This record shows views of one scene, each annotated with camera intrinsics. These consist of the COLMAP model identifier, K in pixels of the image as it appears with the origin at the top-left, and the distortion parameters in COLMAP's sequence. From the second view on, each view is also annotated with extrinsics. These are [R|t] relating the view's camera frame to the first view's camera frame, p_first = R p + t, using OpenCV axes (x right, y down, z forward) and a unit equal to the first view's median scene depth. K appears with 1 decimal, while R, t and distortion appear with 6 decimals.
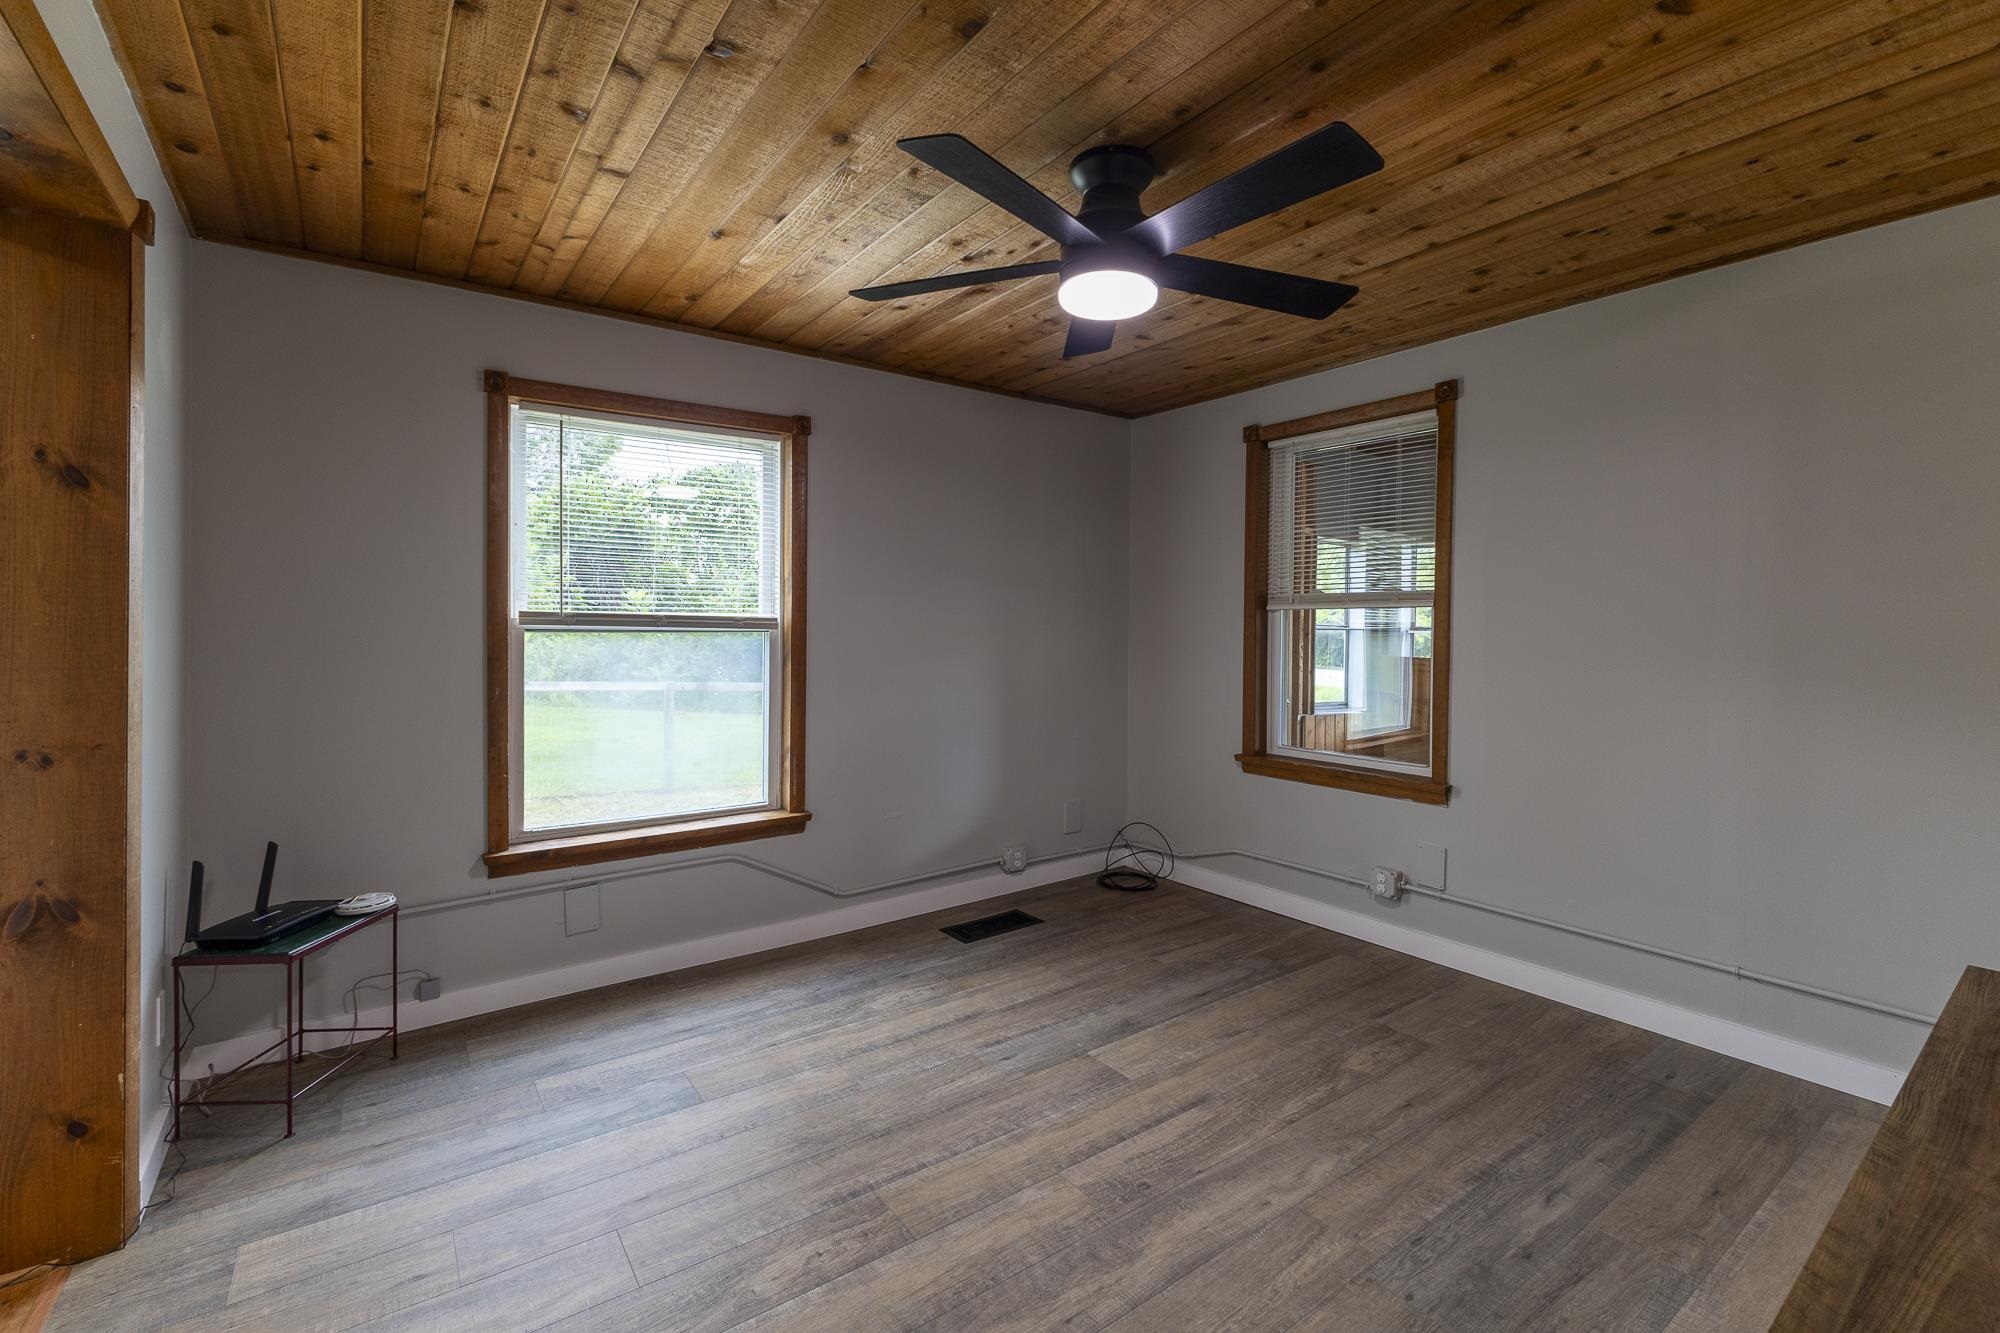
lens RADIAL K [[876.9, 0, 1001.5], [0, 876.9, 625.9], [0, 0, 1]] dist [0.010861, -0.000744]
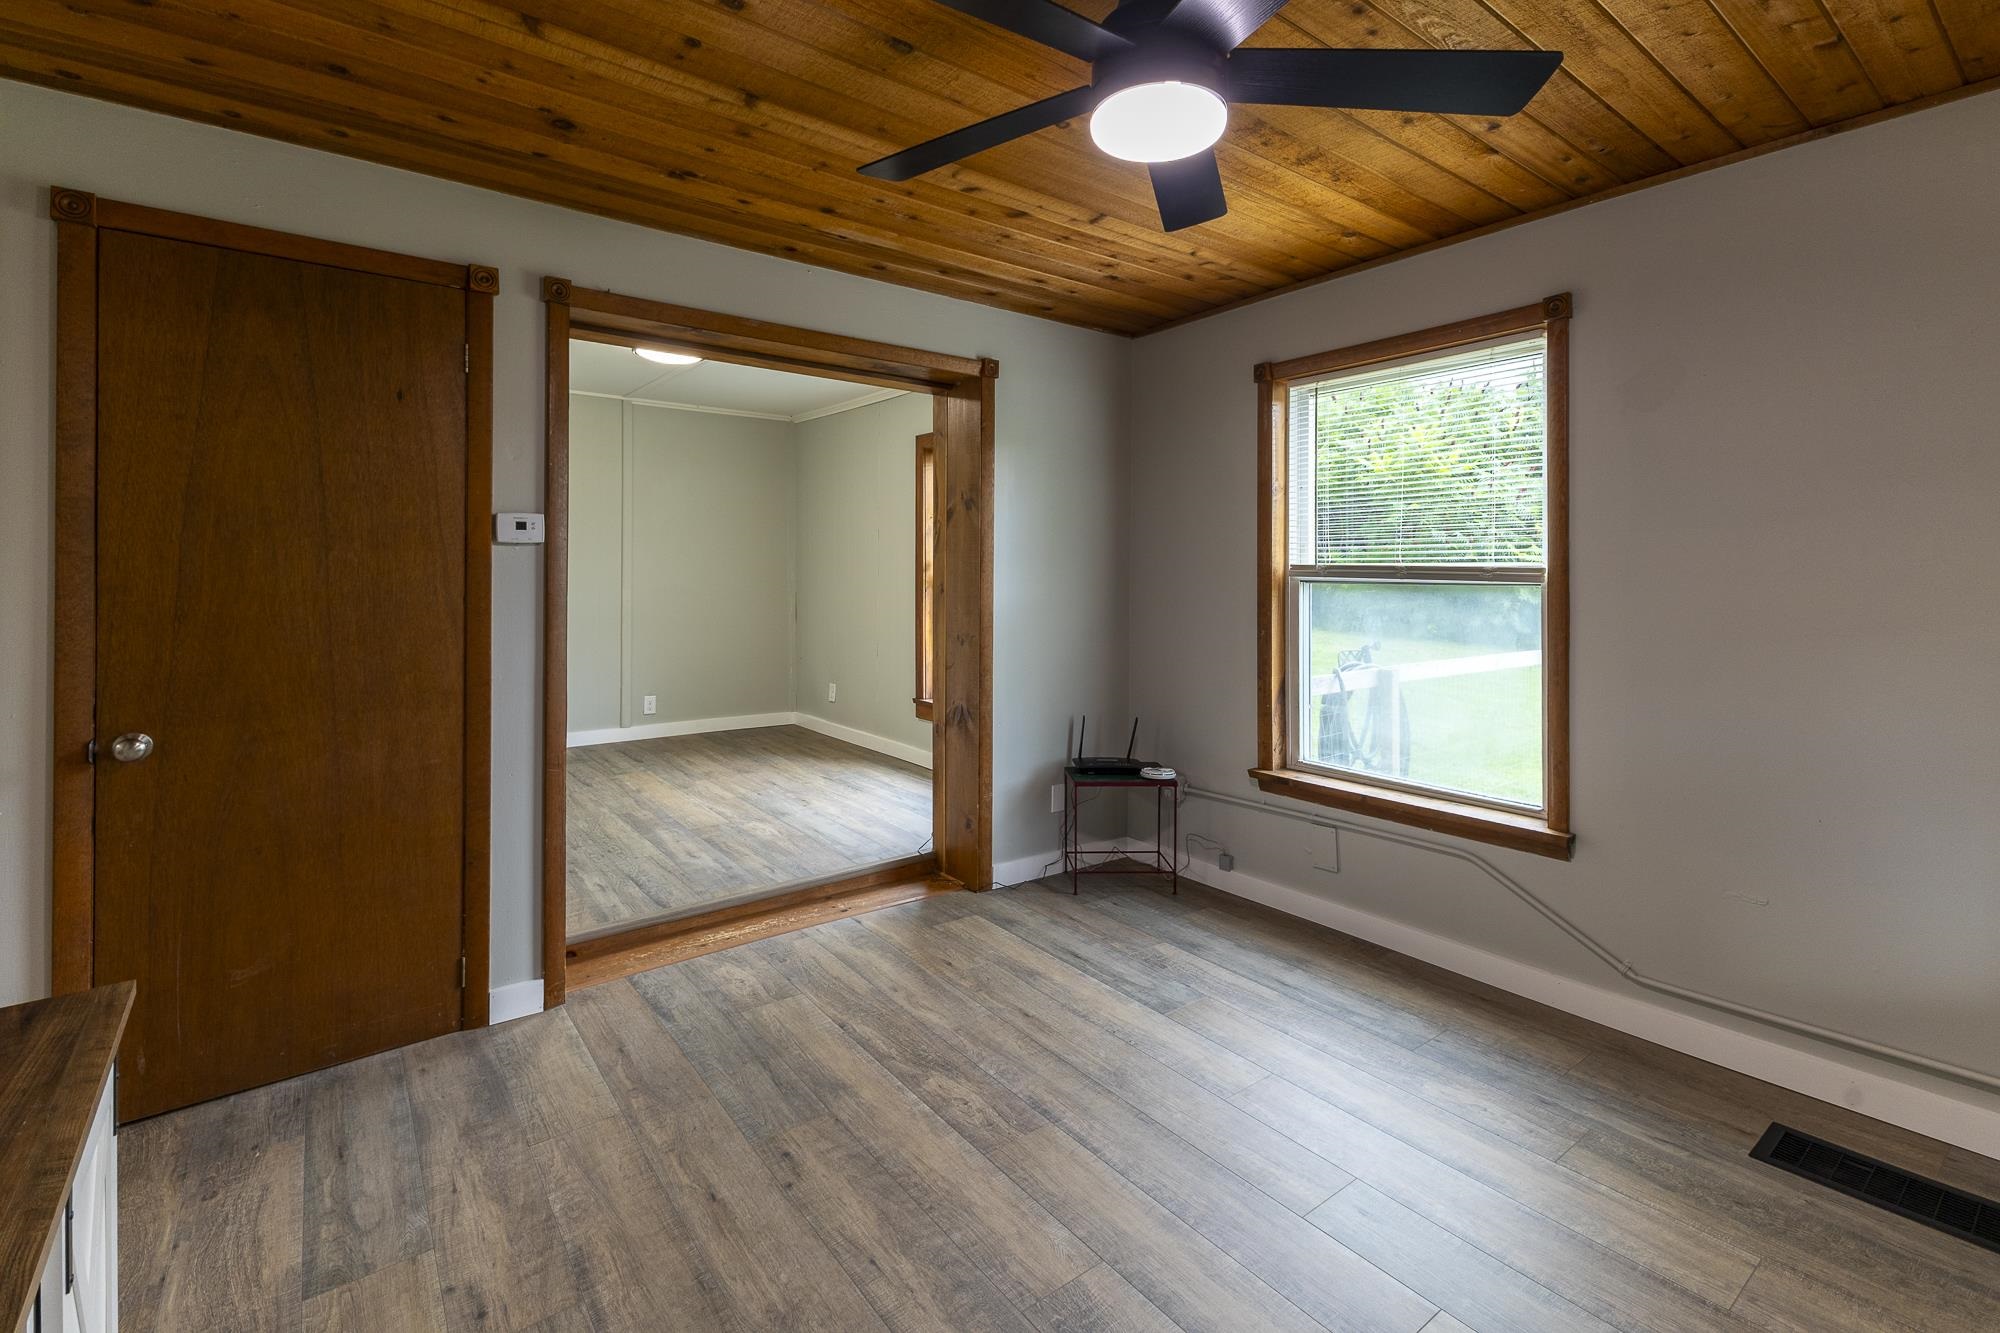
lens RADIAL K [[896.2, 0, 1005.6], [0, 896.2, 569.0], [0, 0, 1]] dist [0.005619, 0.000337]
pose [[0.028073, -0.009376, -0.999562, 0.728954], [-0.003952, 0.999947, -0.009490, 0.001423], [0.999598, 0.004216, 0.028034, 0.730363]]
